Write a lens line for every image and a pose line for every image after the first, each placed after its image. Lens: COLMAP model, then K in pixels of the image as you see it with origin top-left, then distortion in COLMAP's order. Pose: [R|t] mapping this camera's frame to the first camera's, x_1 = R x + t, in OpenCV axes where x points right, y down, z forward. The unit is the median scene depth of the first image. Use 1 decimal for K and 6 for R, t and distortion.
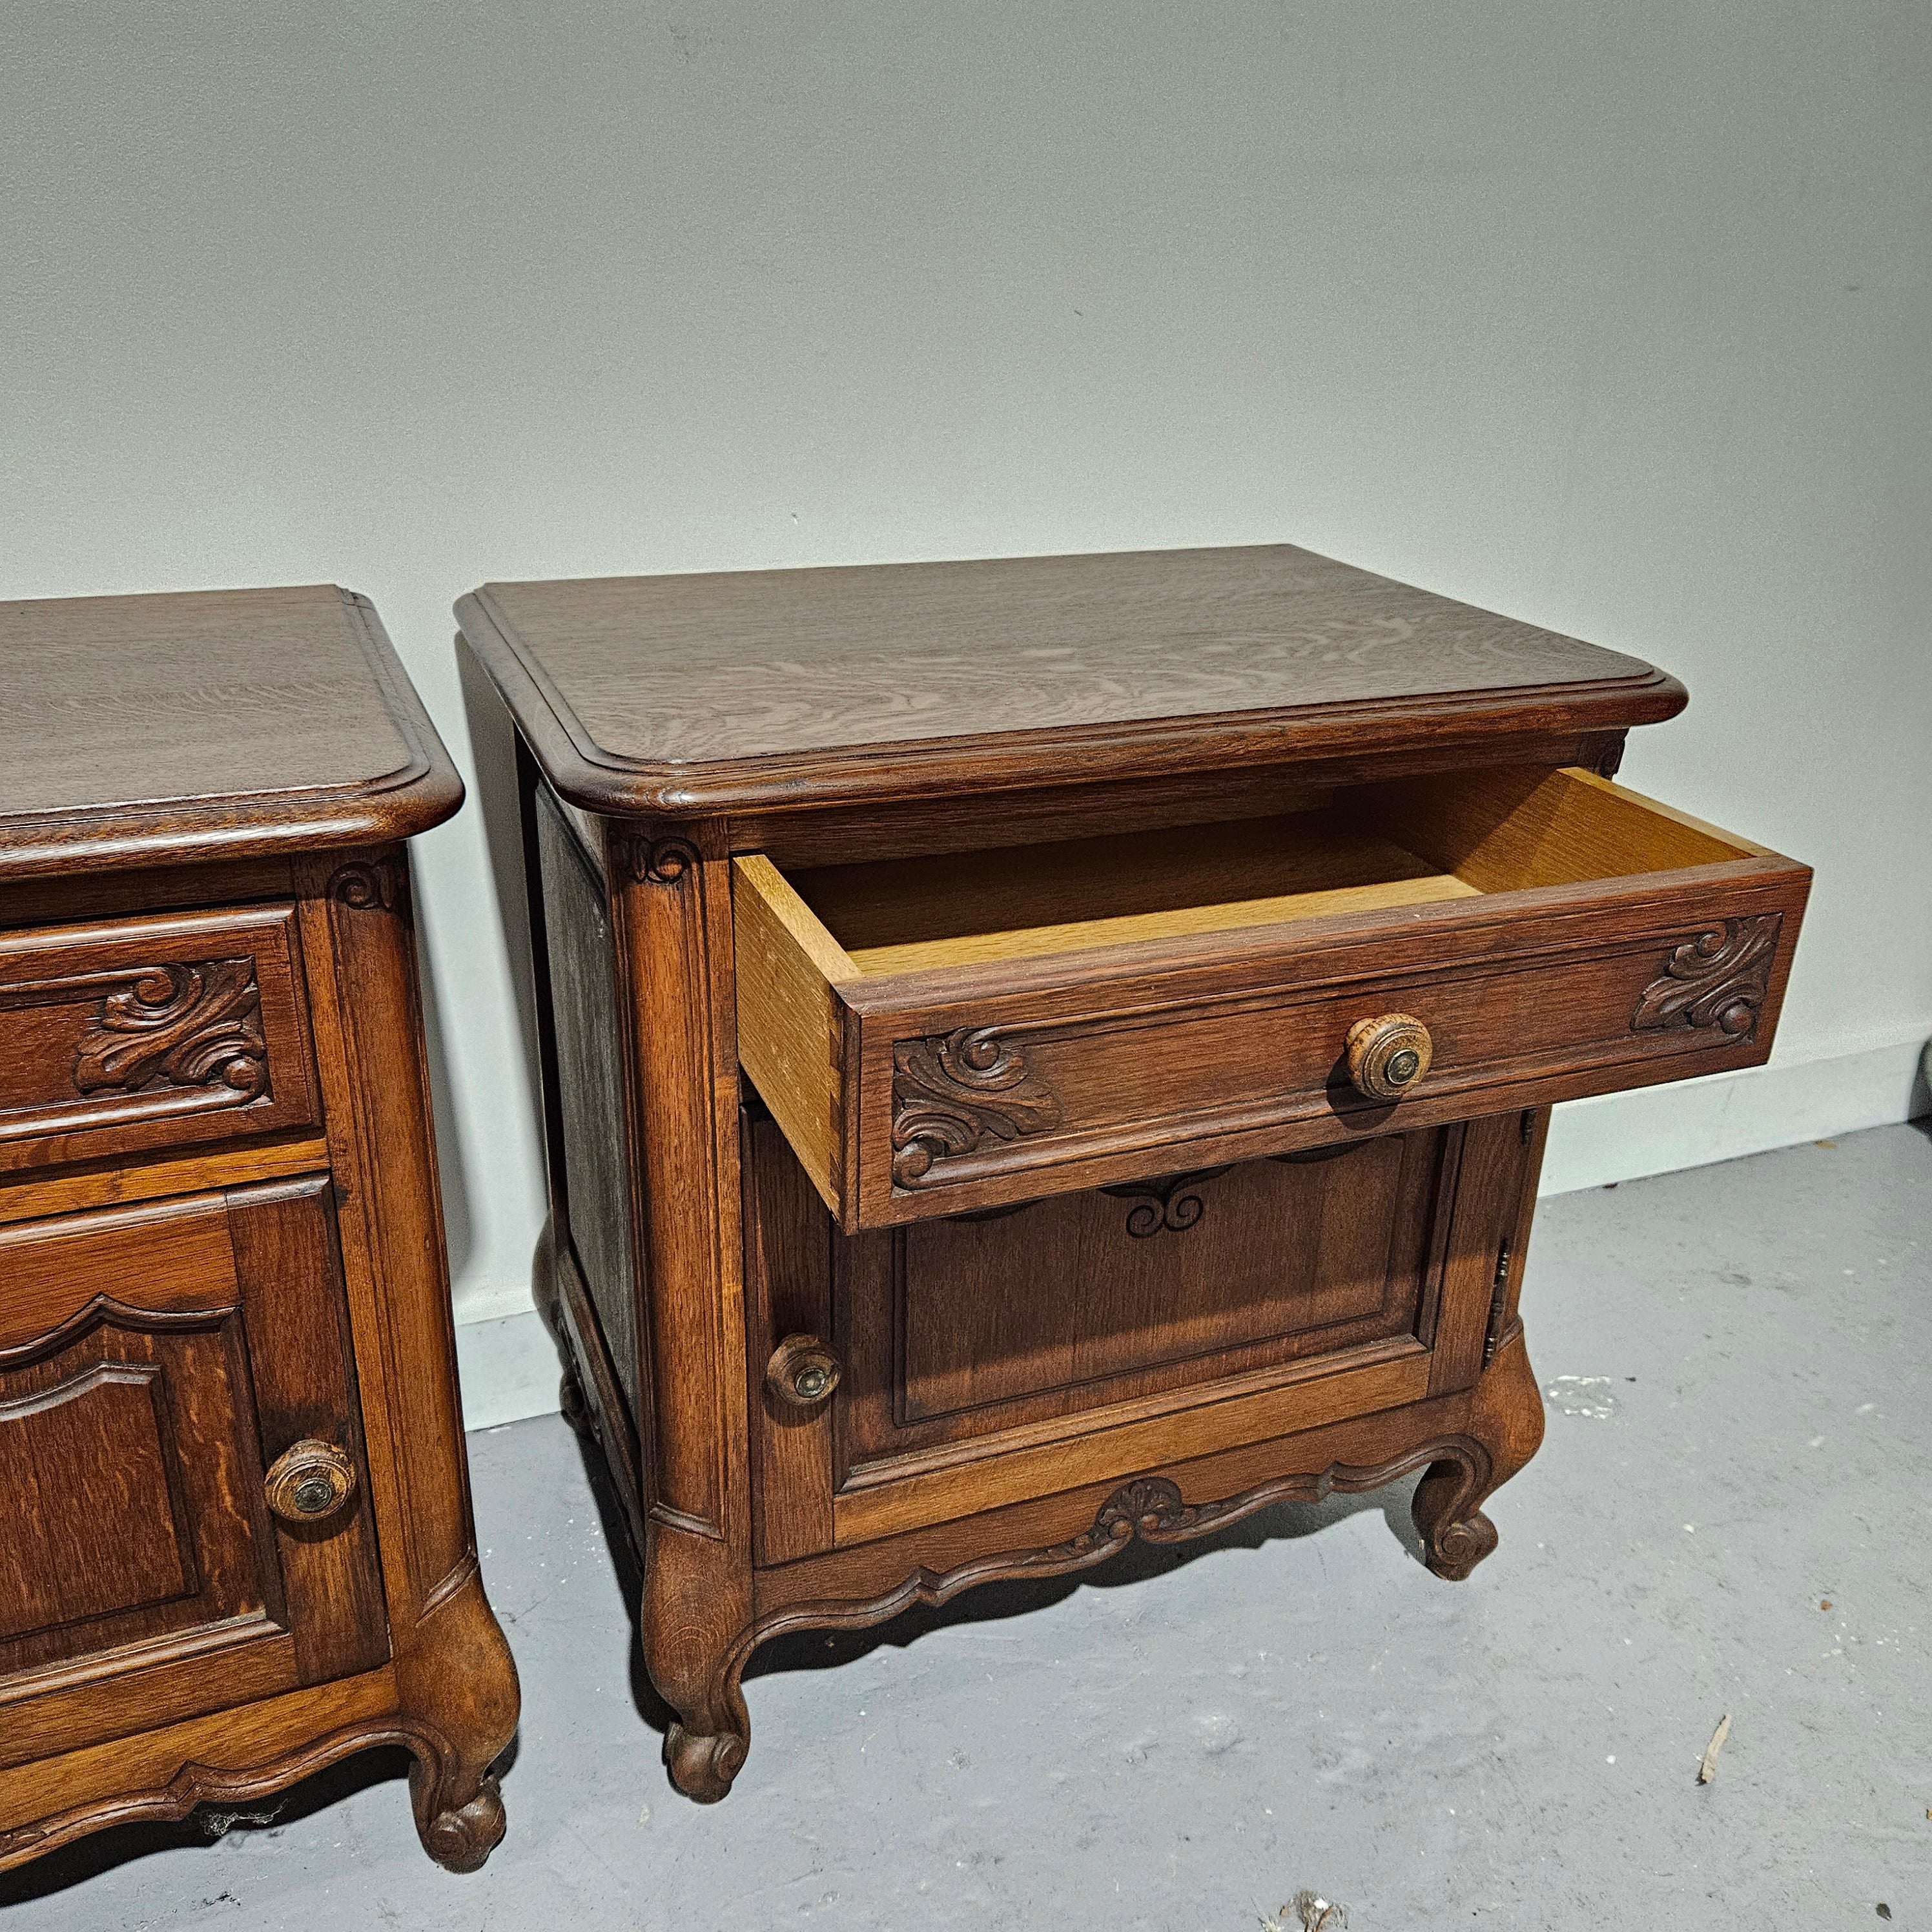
lens RADIAL K [[1749.6, 0, 956.9], [0, 1749.6, 966.7], [0, 0, 1]] dist [0.070739, -0.075504]
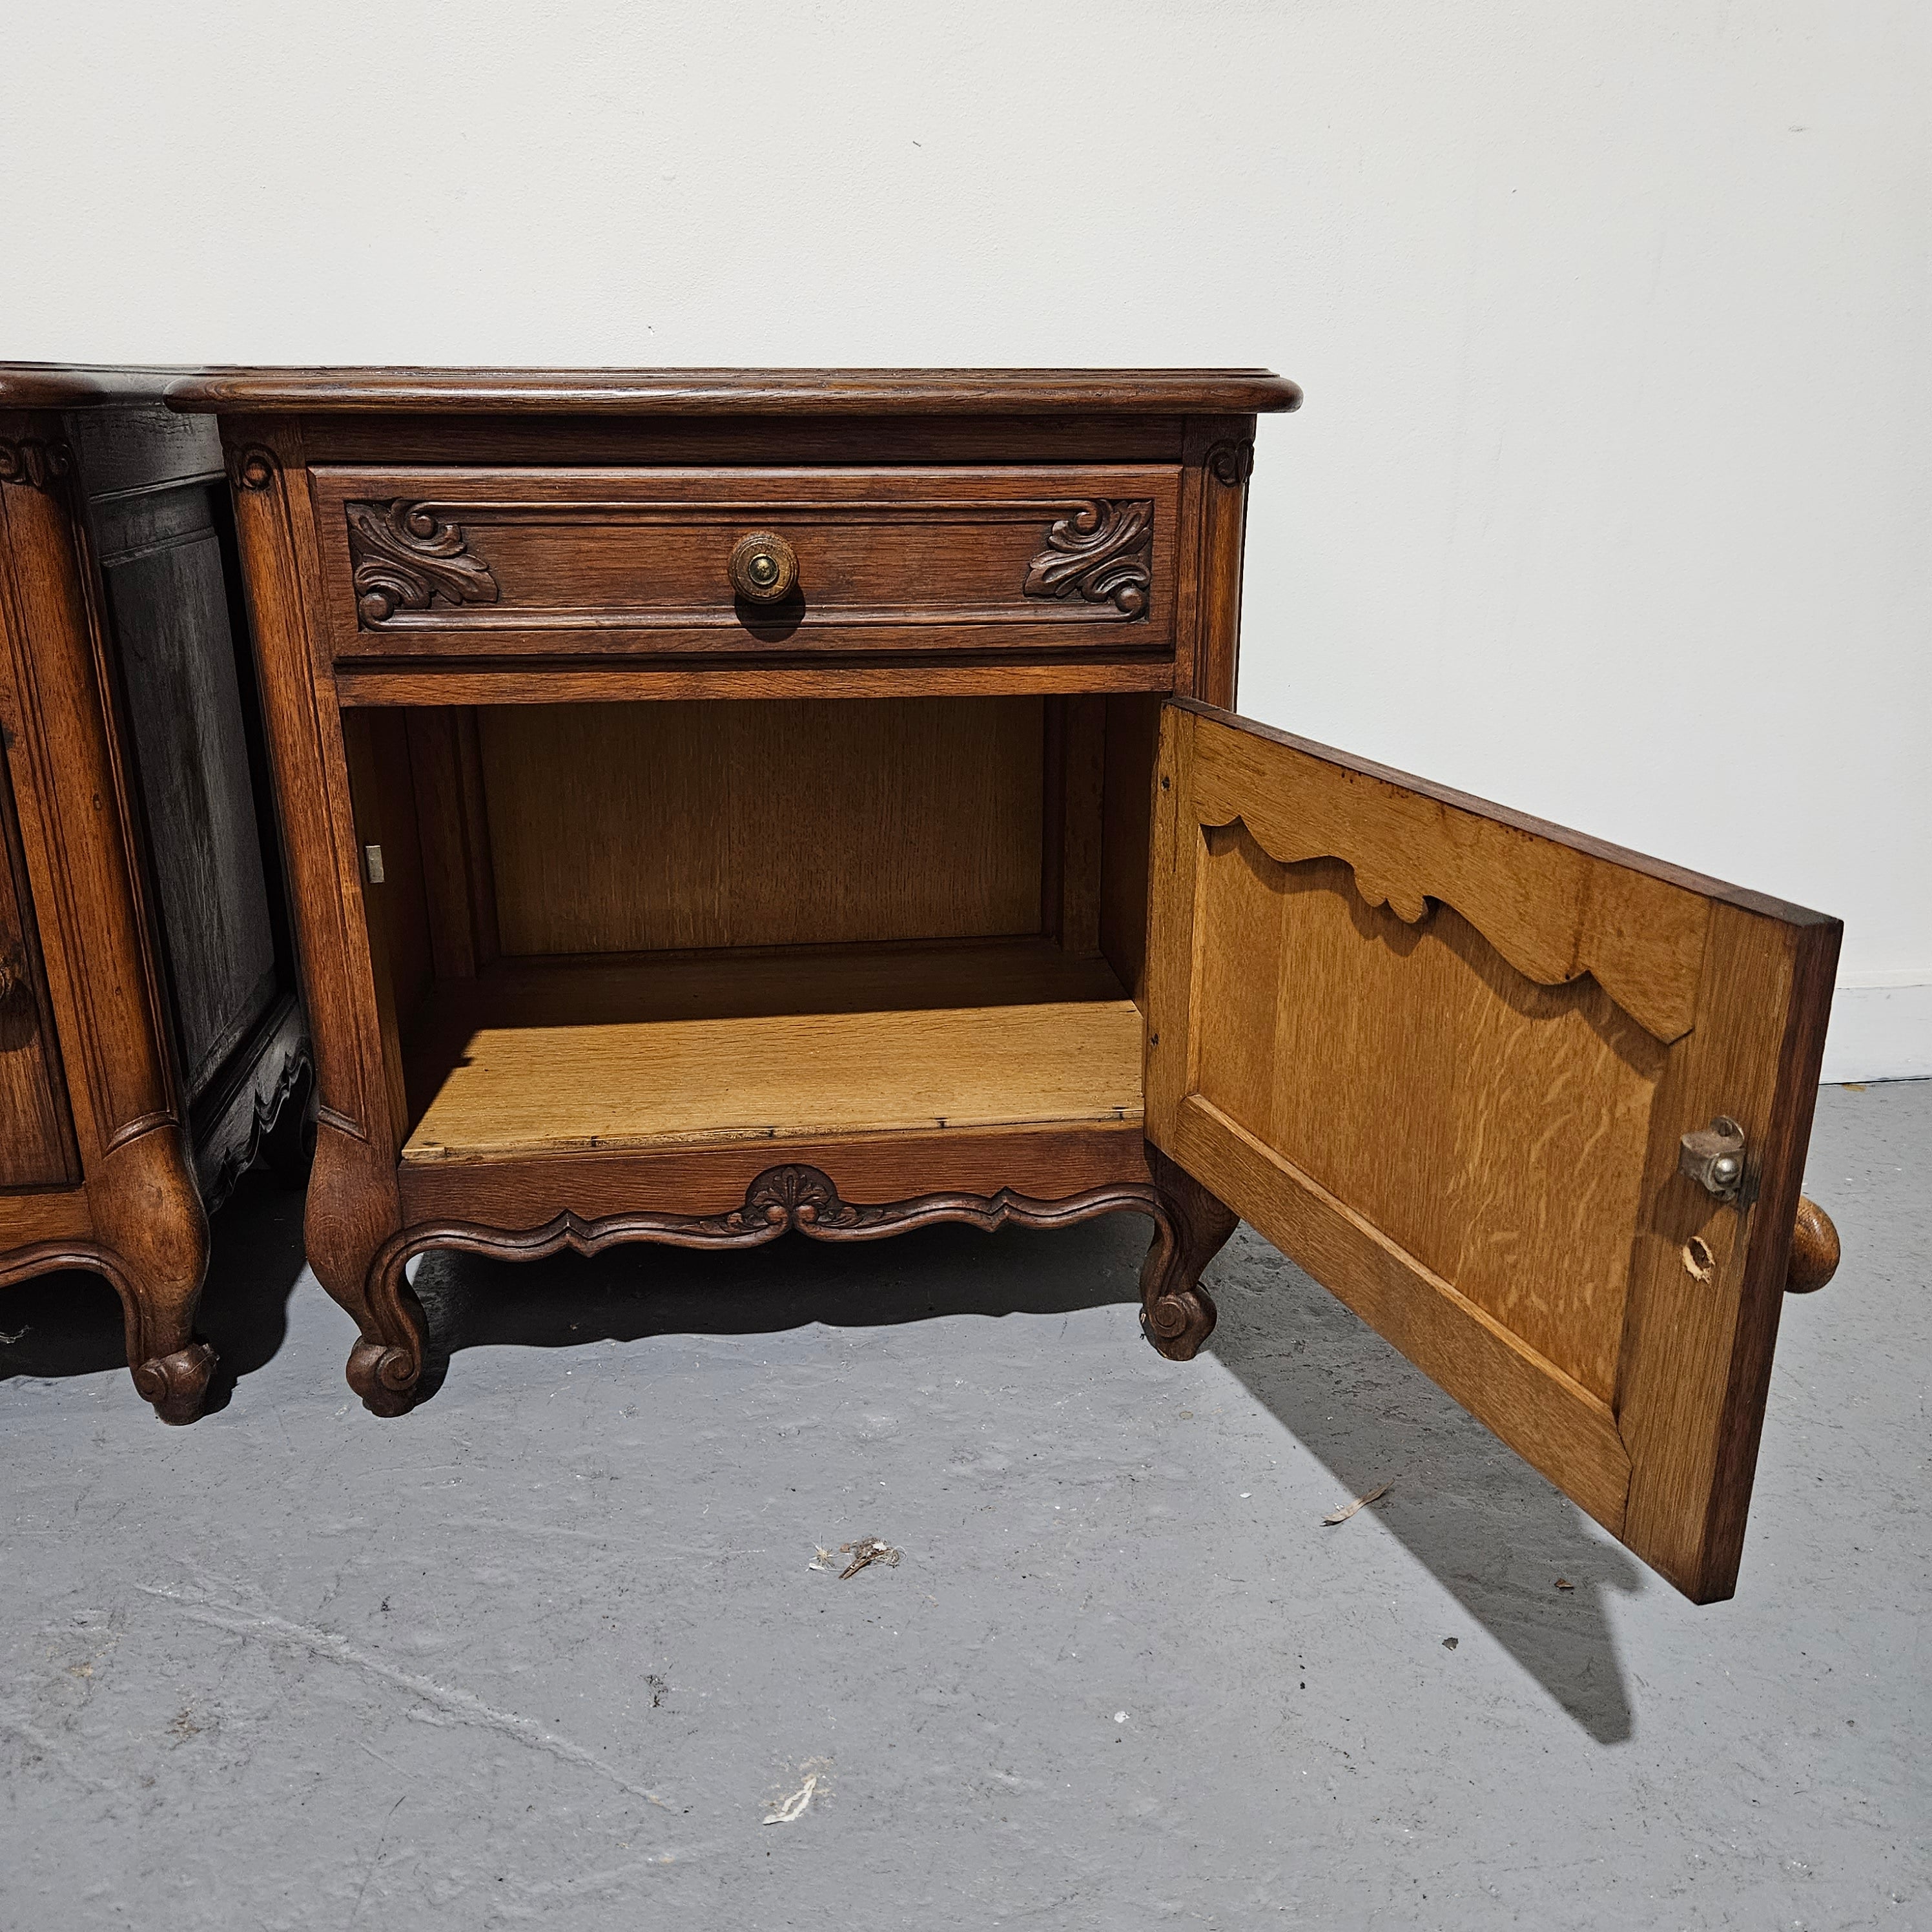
lens RADIAL K [[1764.8, 0, 975.2], [0, 1764.8, 996.9], [0, 0, 1]] dist [0.068411, -0.077012]
pose [[0.969219, 0.061230, -0.238464, 0.587784], [-0.078117, 0.995014, -0.062011, 0.317547], [0.233478, 0.078731, 0.969169, -0.015663]]
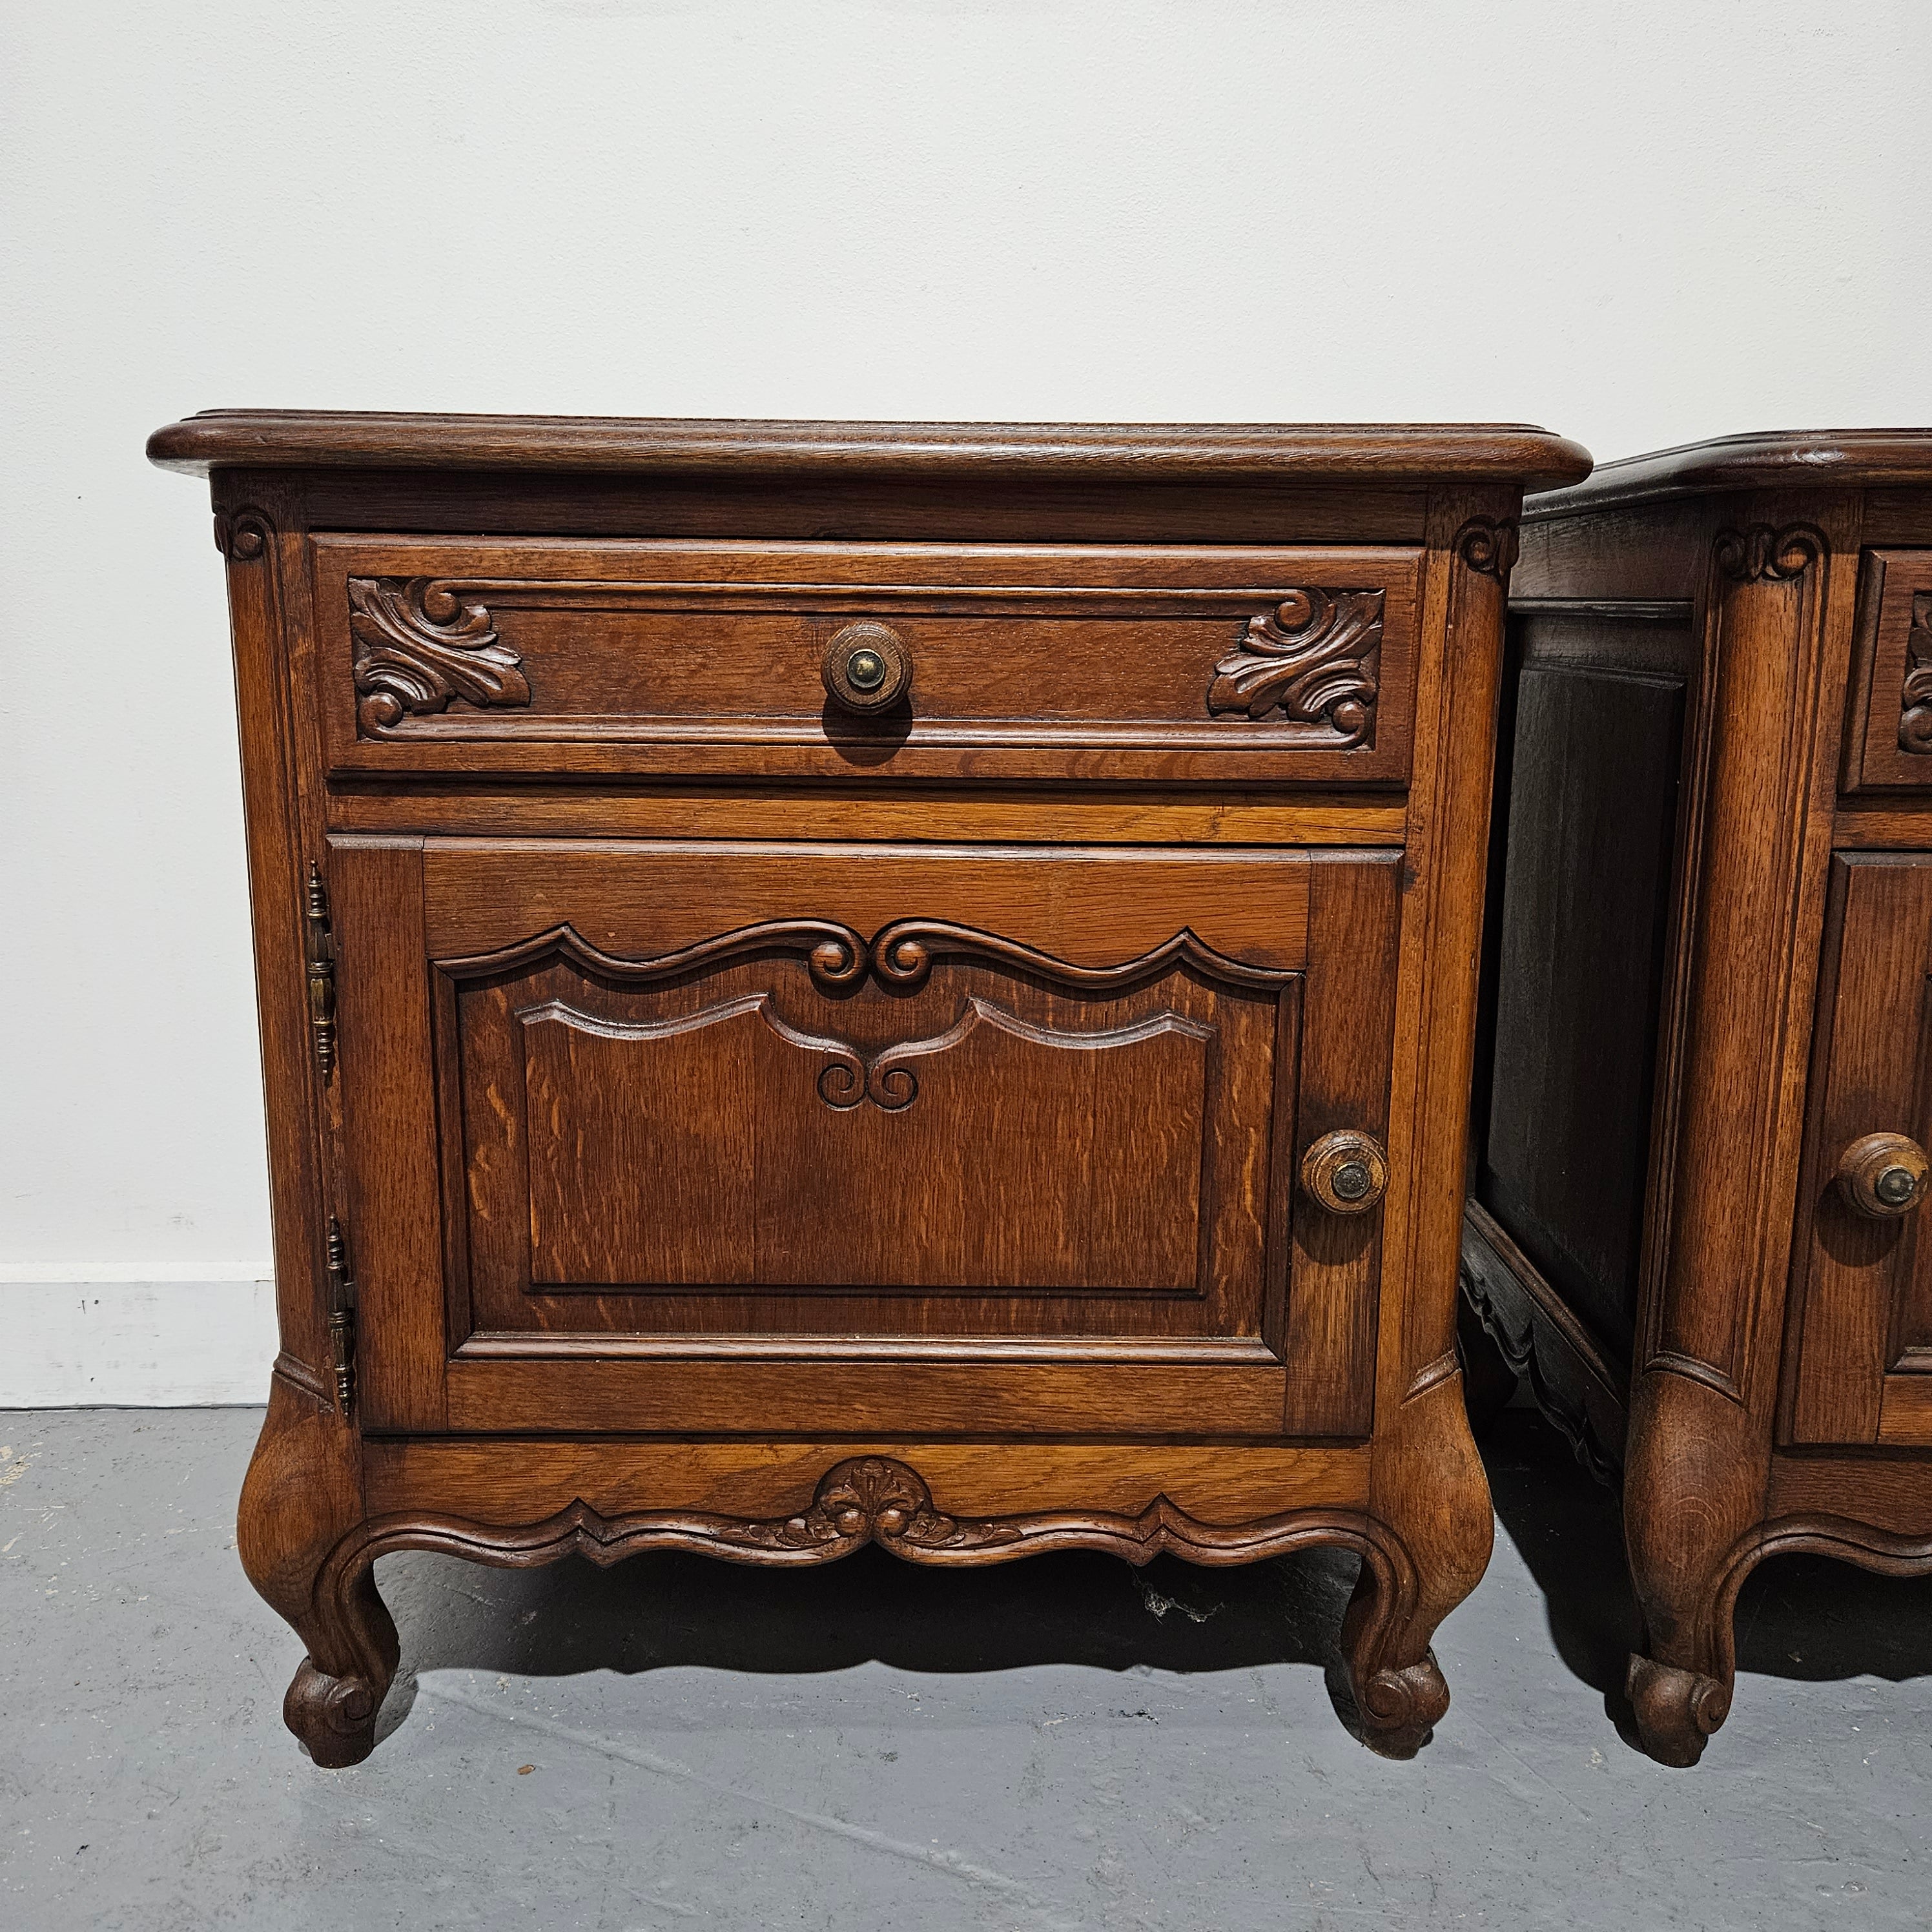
lens RADIAL K [[1761.1, 0, 962.5], [0, 1761.1, 958.5], [0, 0, 1]] dist [0.086931, -0.118943]
pose [[0.928436, 0.056652, -0.367147, -0.206686], [-0.134747, 0.972354, -0.190709, 0.384809], [0.346193, 0.226533, 0.910403, 0.014442]]
